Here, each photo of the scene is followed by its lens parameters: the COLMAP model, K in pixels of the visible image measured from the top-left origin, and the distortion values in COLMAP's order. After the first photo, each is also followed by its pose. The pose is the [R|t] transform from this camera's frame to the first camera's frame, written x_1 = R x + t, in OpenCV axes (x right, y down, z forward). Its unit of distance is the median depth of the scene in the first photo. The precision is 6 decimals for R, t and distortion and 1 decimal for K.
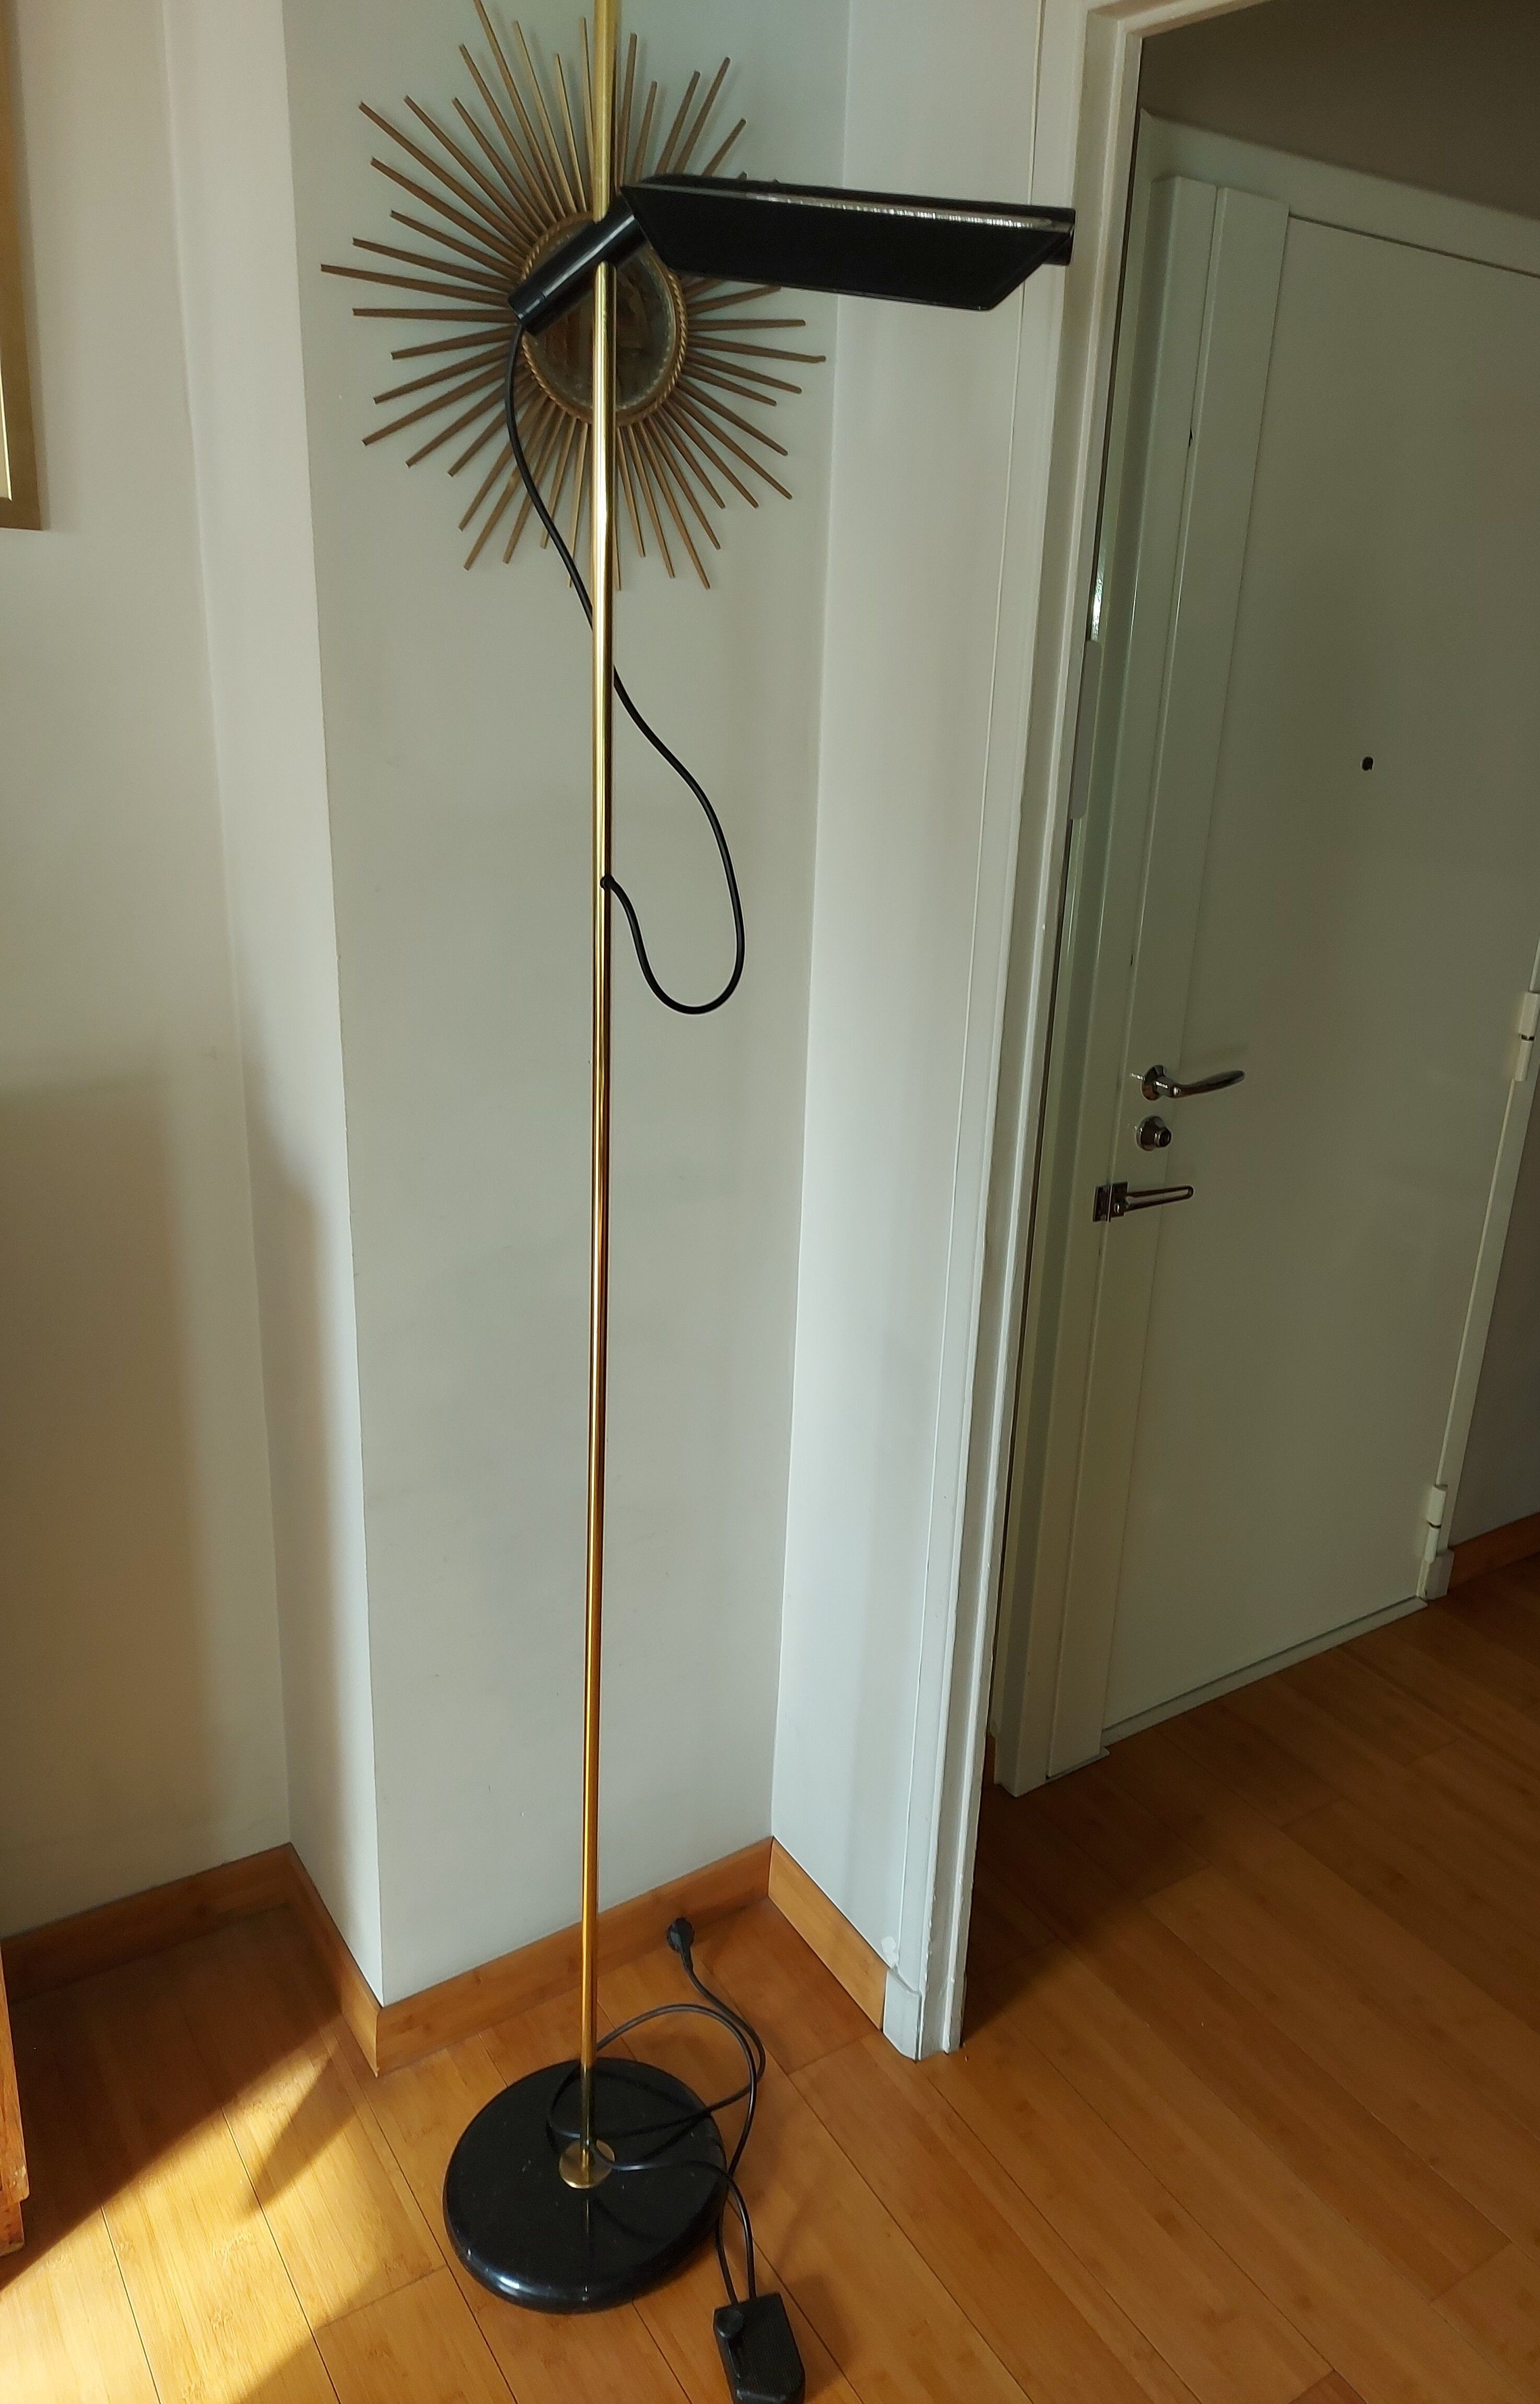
lens RADIAL K [[1716.2, 0, 914.0], [0, 1716.2, 1161.5], [0, 0, 1]] dist [0.093823, -0.083445]
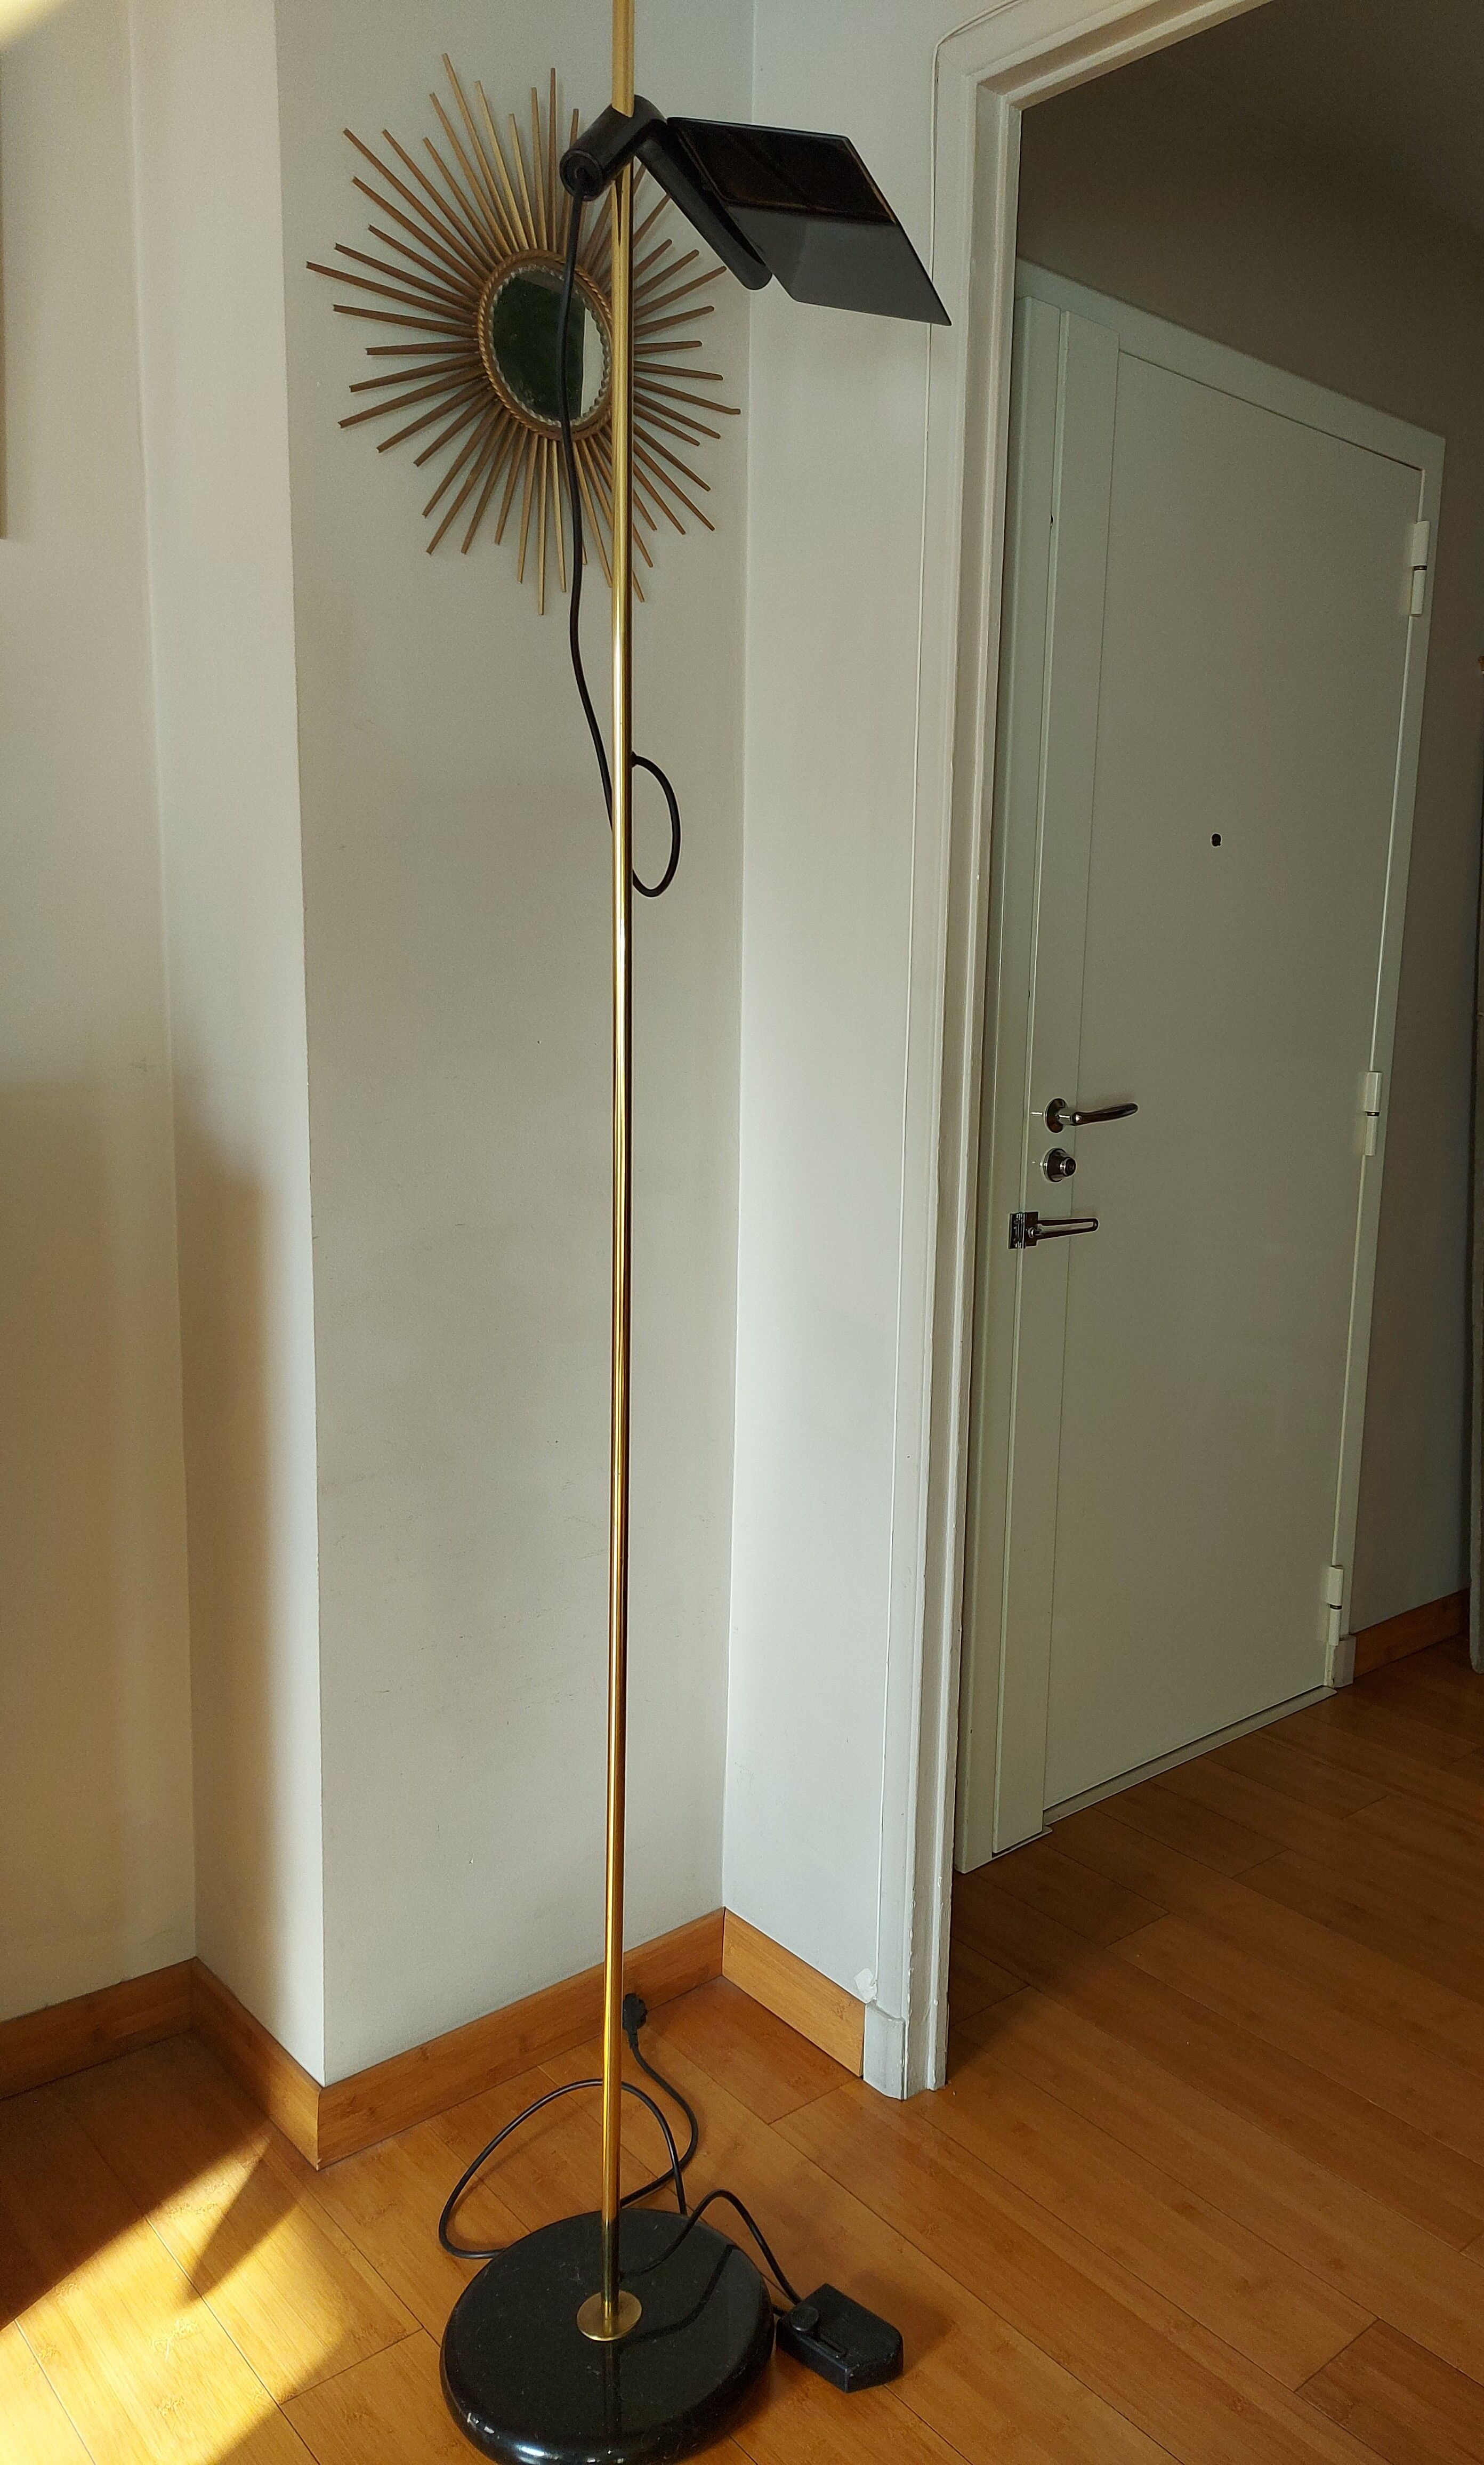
lens RADIAL K [[1741.3, 0, 930.4], [0, 1741.3, 1195.1], [0, 0, 1]] dist [0.100452, -0.089361]
pose [[0.990379, -0.047247, 0.130062, -0.089512], [0.069126, 0.983150, -0.169229, 0.205531], [-0.119875, 0.176592, 0.976957, -0.028746]]
